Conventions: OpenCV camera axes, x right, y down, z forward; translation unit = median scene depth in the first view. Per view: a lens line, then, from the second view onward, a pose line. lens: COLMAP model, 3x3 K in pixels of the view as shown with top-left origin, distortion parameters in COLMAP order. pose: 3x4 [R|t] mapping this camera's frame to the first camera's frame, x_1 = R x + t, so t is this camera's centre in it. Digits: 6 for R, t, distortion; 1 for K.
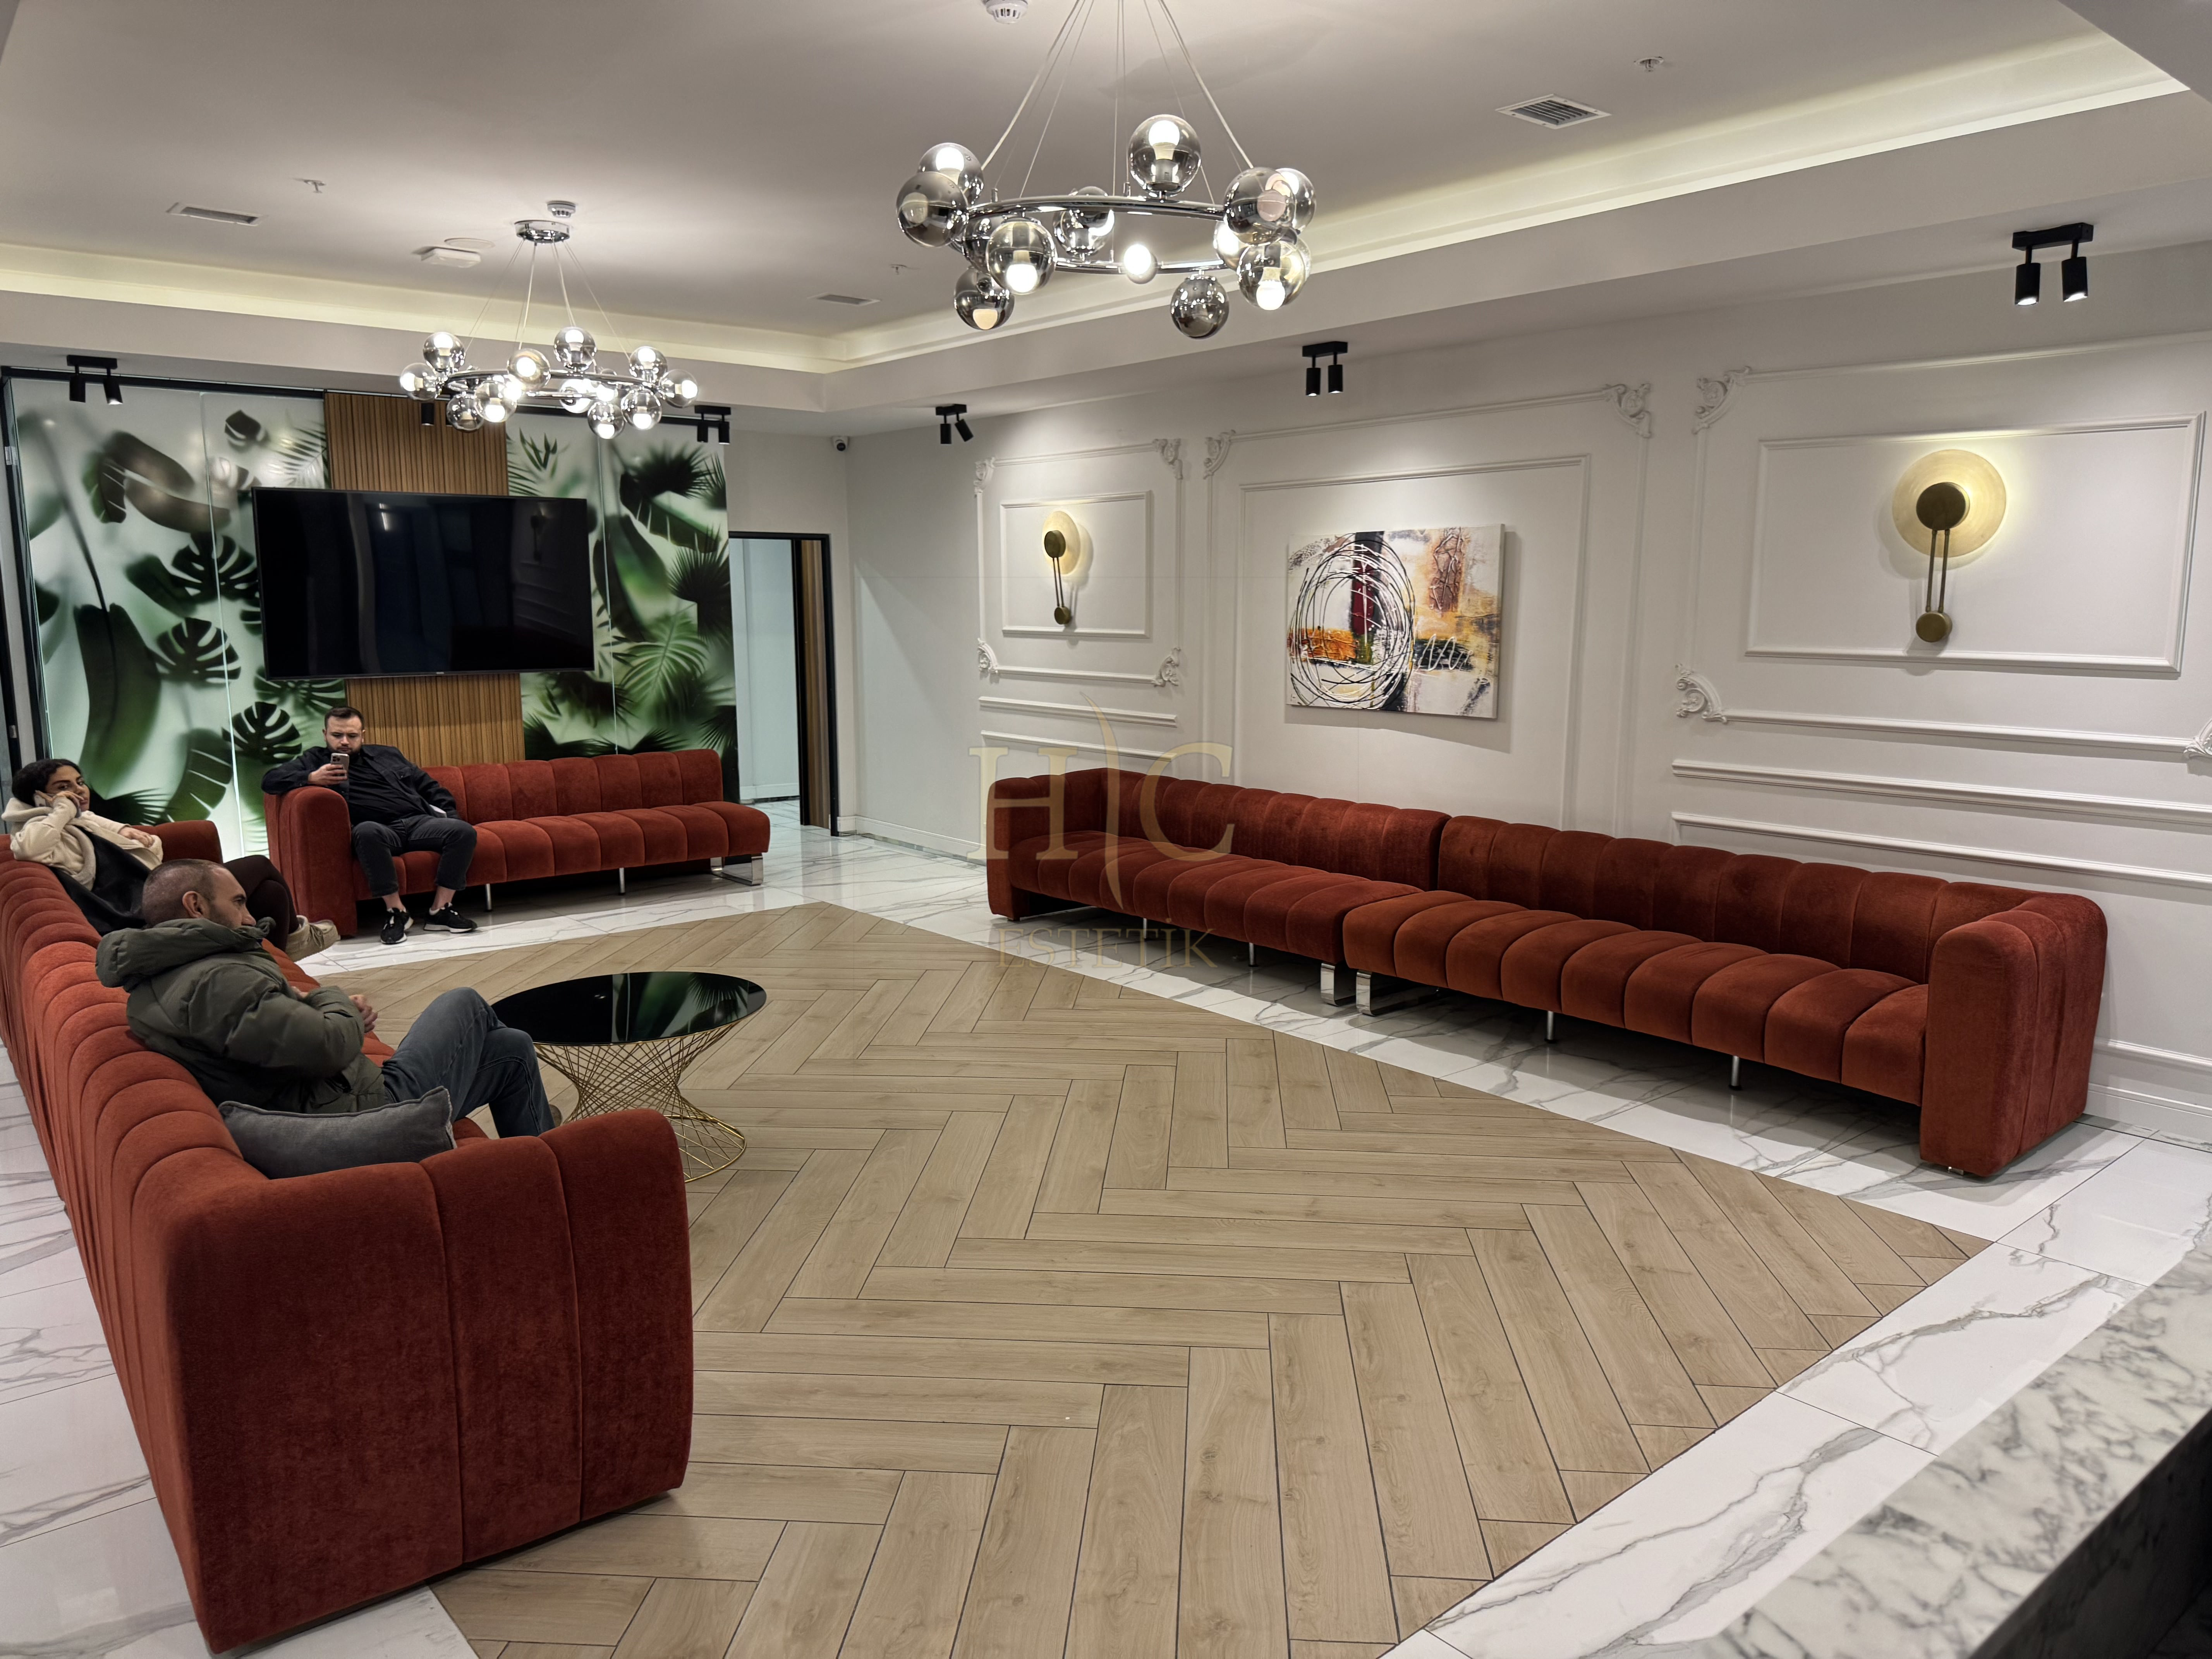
lens RADIAL K [[1567.3, 0, 1106.0], [0, 1567.3, 829.5], [0, 0, 1]] dist [0.113268, -0.148420]
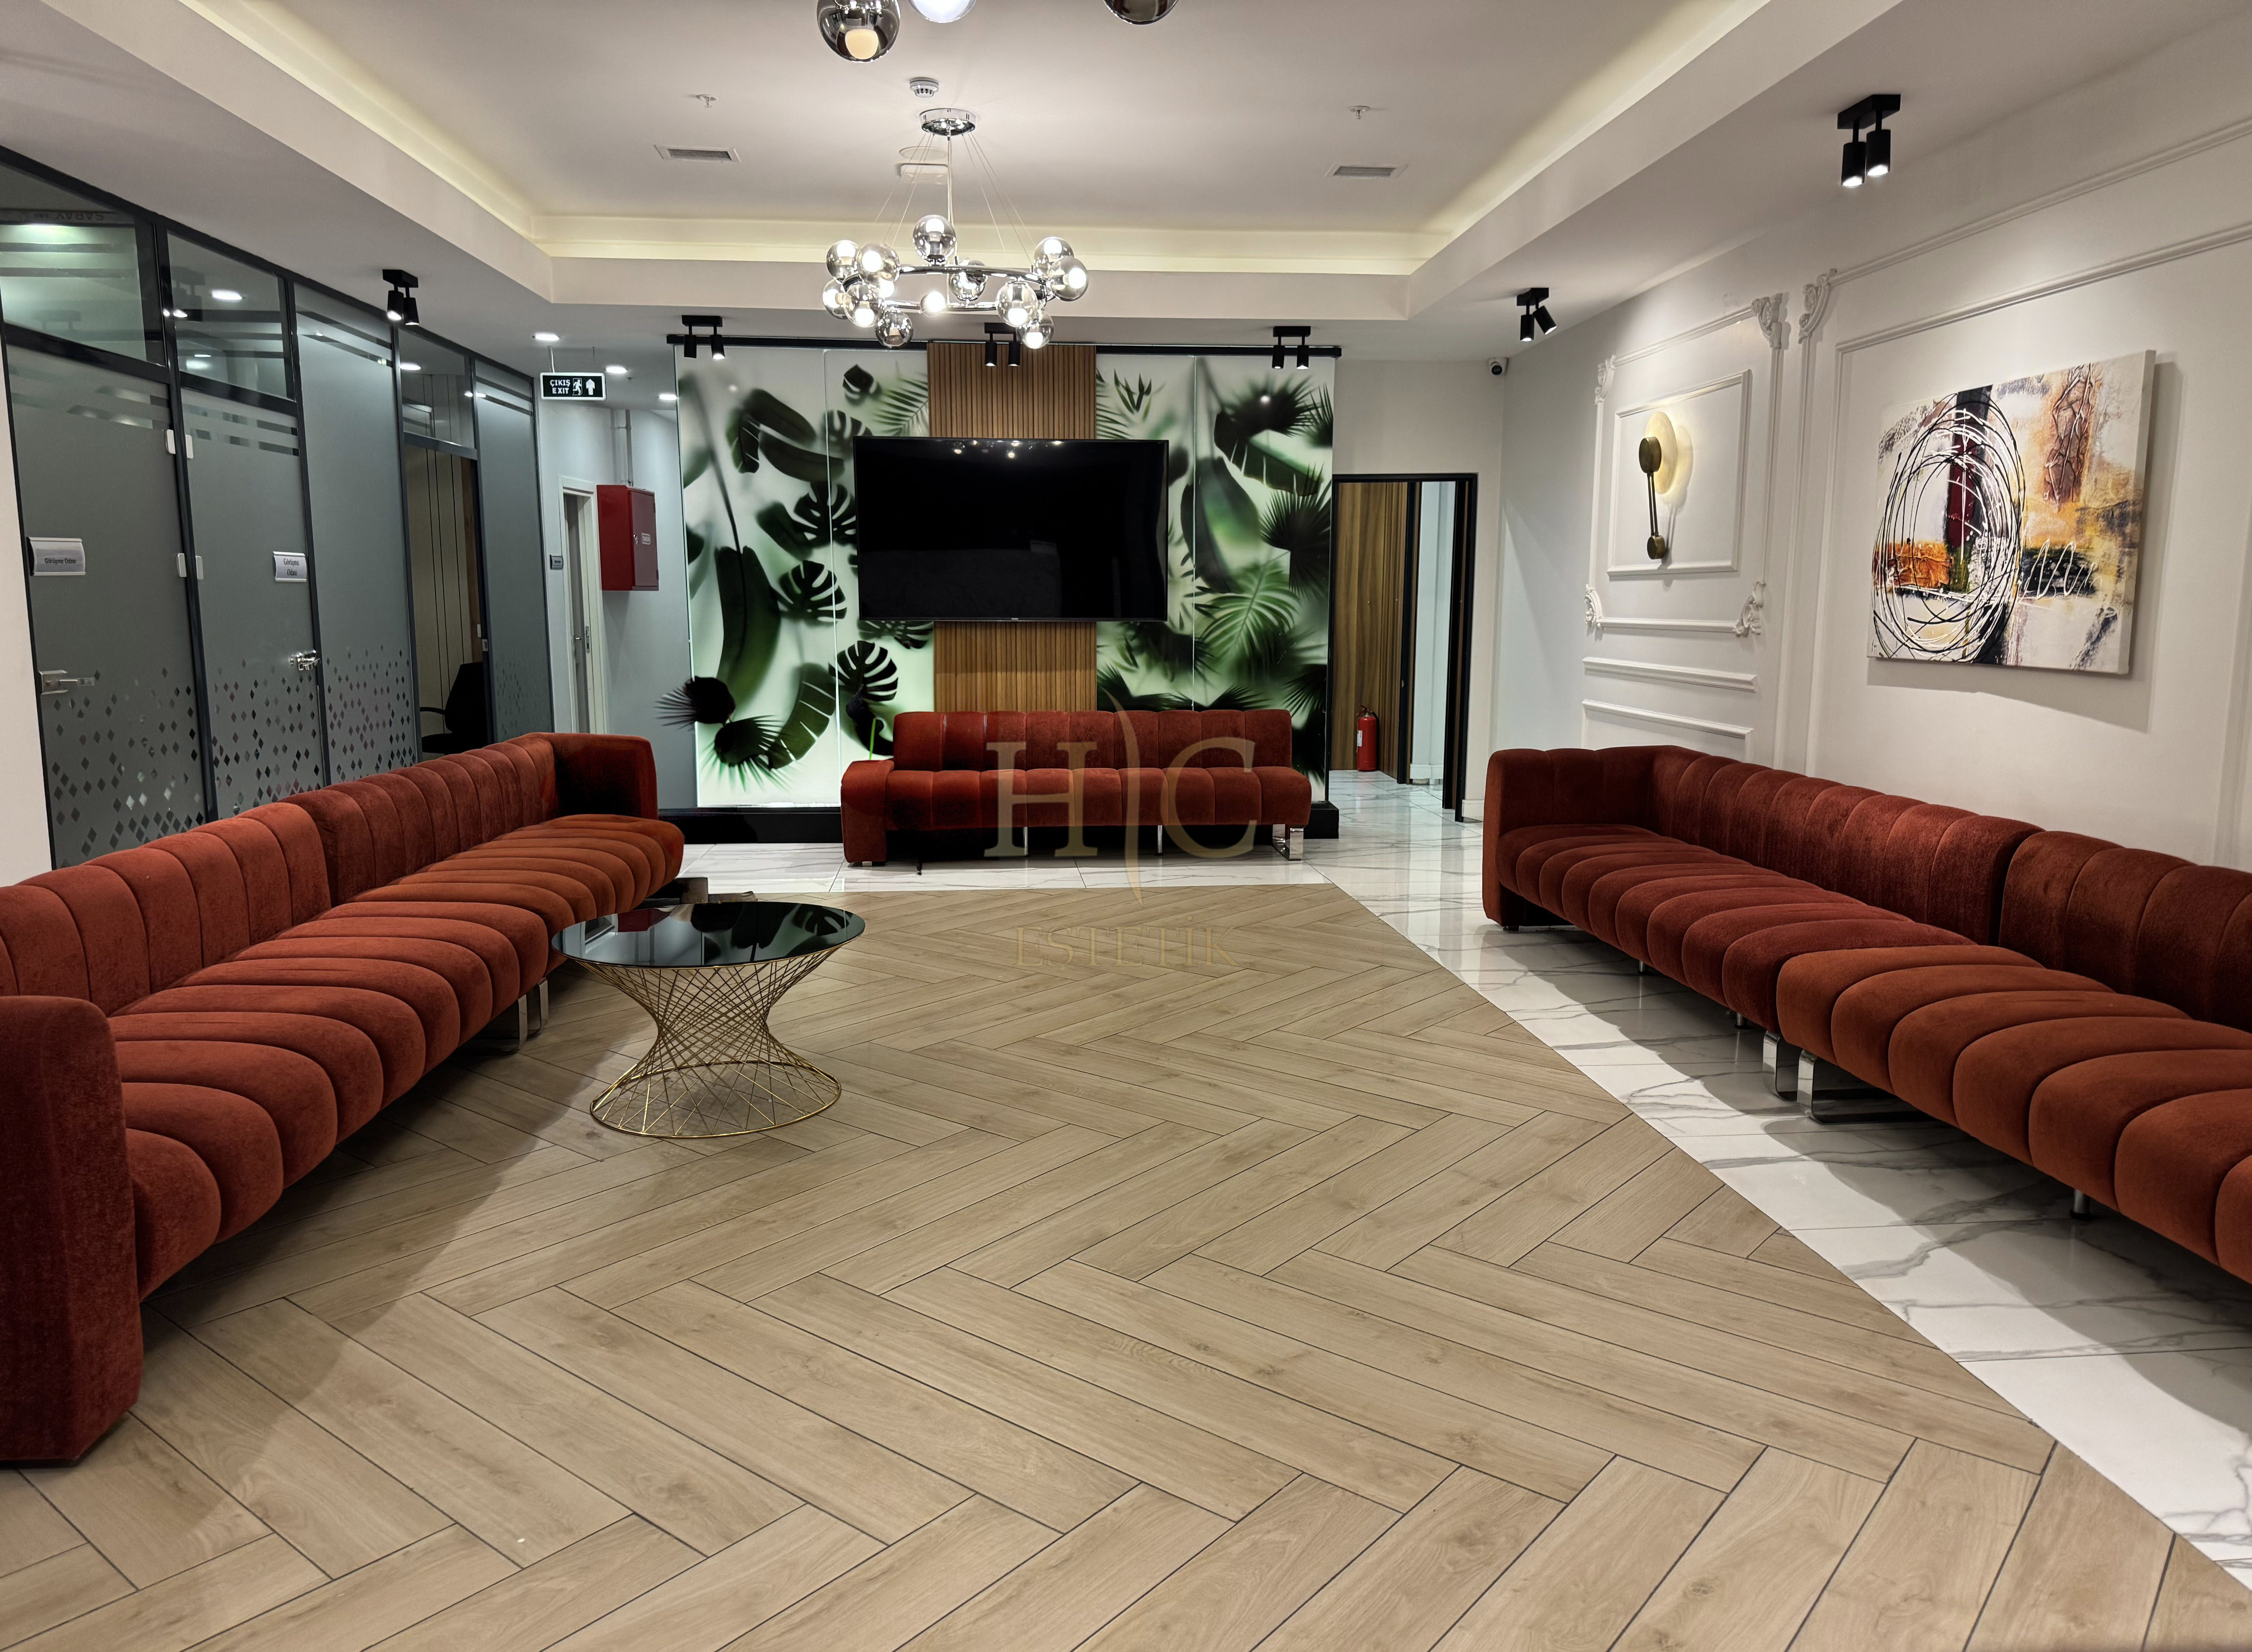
lens RADIAL K [[1594.5, 0, 1129.5], [0, 1594.5, 801.9], [0, 0, 1]] dist [0.181212, -0.264404]
pose [[0.825538, 0.075659, -0.559252, 0.244401], [-0.088948, 0.996030, 0.003449, 0.008631], [0.557293, 0.046897, 0.828990, 0.228224]]
